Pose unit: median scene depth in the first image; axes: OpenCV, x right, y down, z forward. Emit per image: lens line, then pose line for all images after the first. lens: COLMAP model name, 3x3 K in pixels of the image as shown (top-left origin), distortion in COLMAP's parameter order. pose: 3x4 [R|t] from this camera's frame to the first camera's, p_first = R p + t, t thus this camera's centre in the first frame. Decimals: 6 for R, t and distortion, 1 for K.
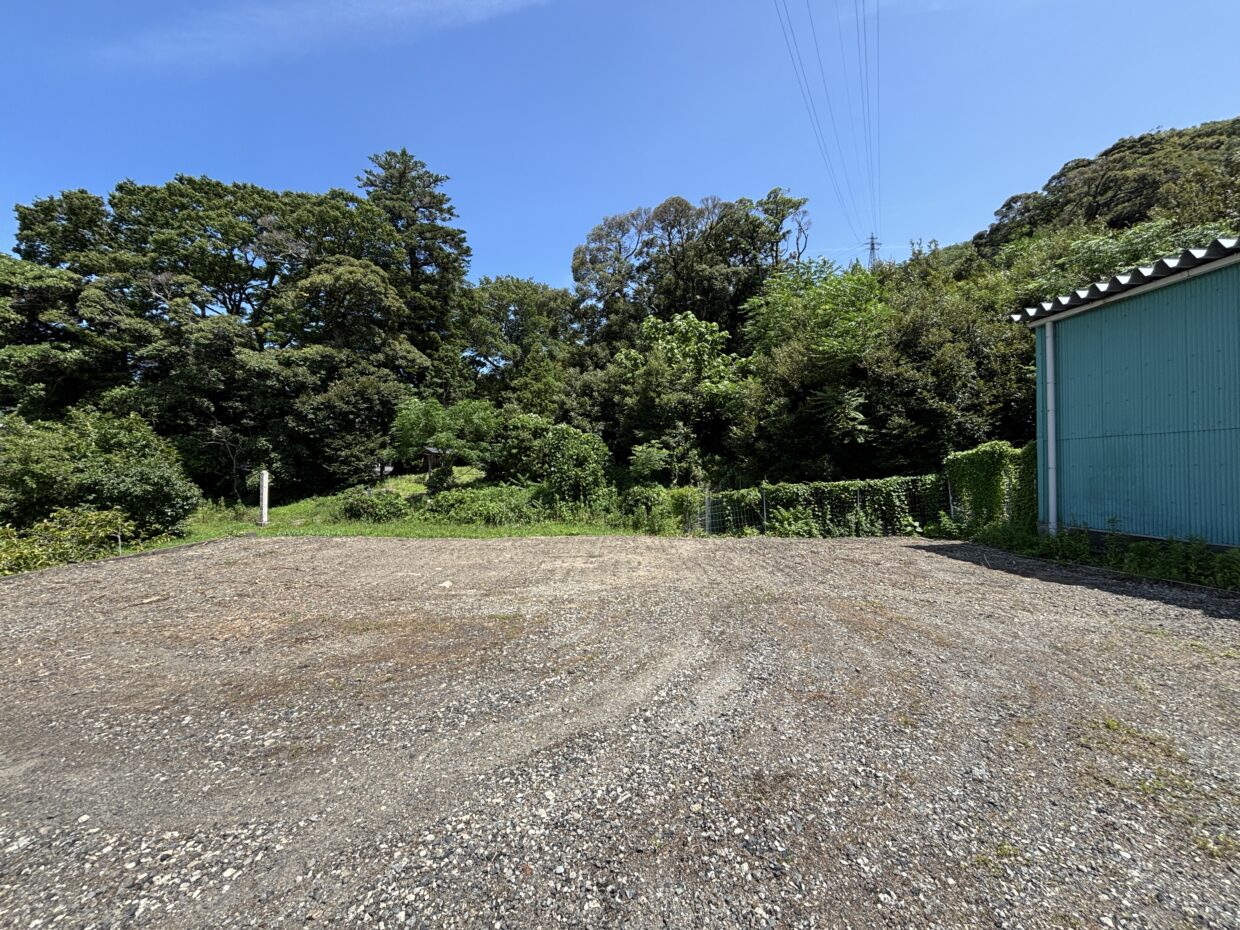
lens RADIAL K [[503.3, 0, 620.0], [0, 503.3, 465.0], [0, 0, 1]] dist [0.001161, -0.000171]
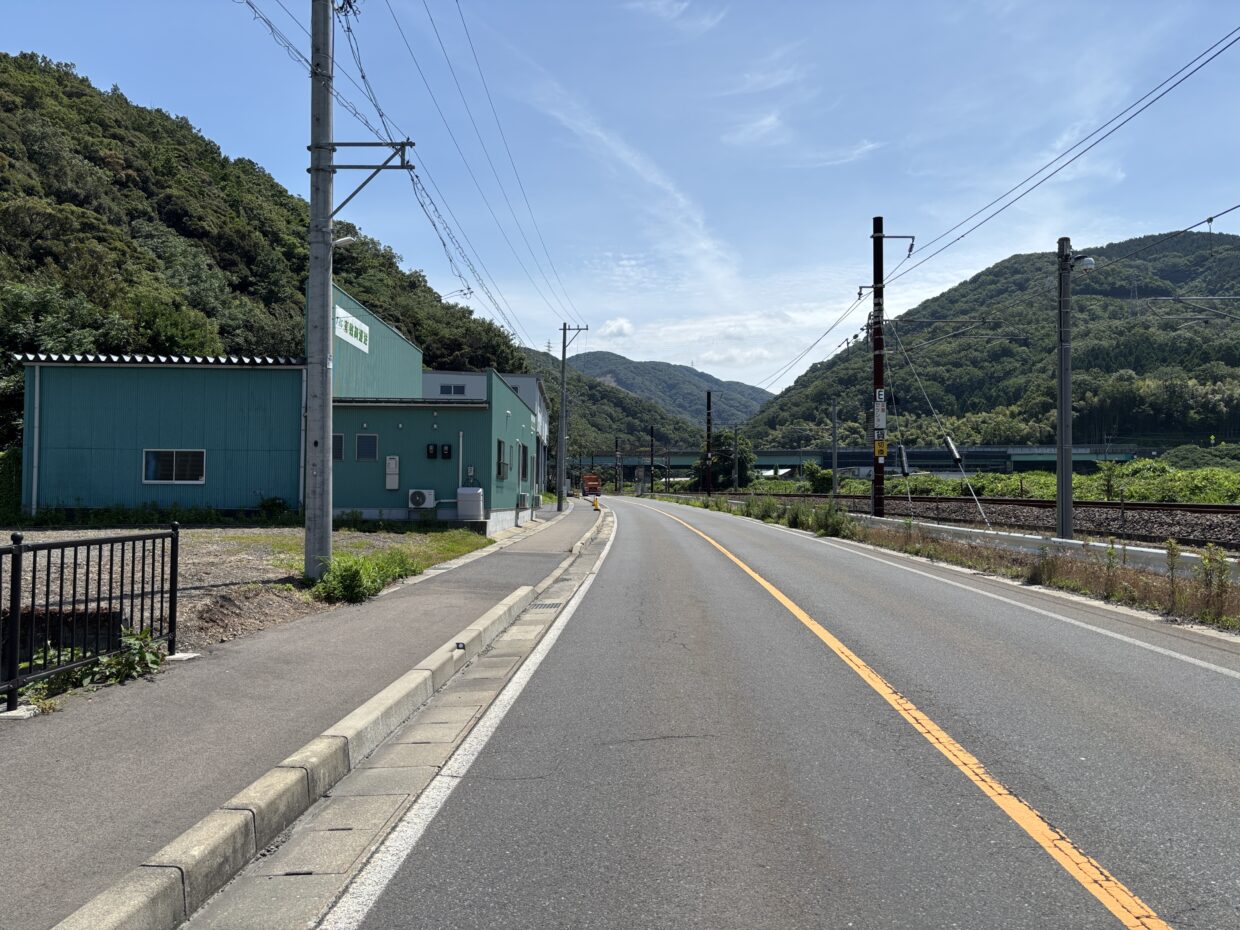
lens RADIAL K [[945.7, 0, 620.0], [0, 945.7, 465.0], [0, 0, 1]] dist [0.015357, 0.005754]
pose [[0.070175, 0.037837, 0.996817, -0.621022], [-0.024885, 0.999036, -0.036169, 0.020463], [-0.997224, -0.022268, 0.071049, -0.310451]]
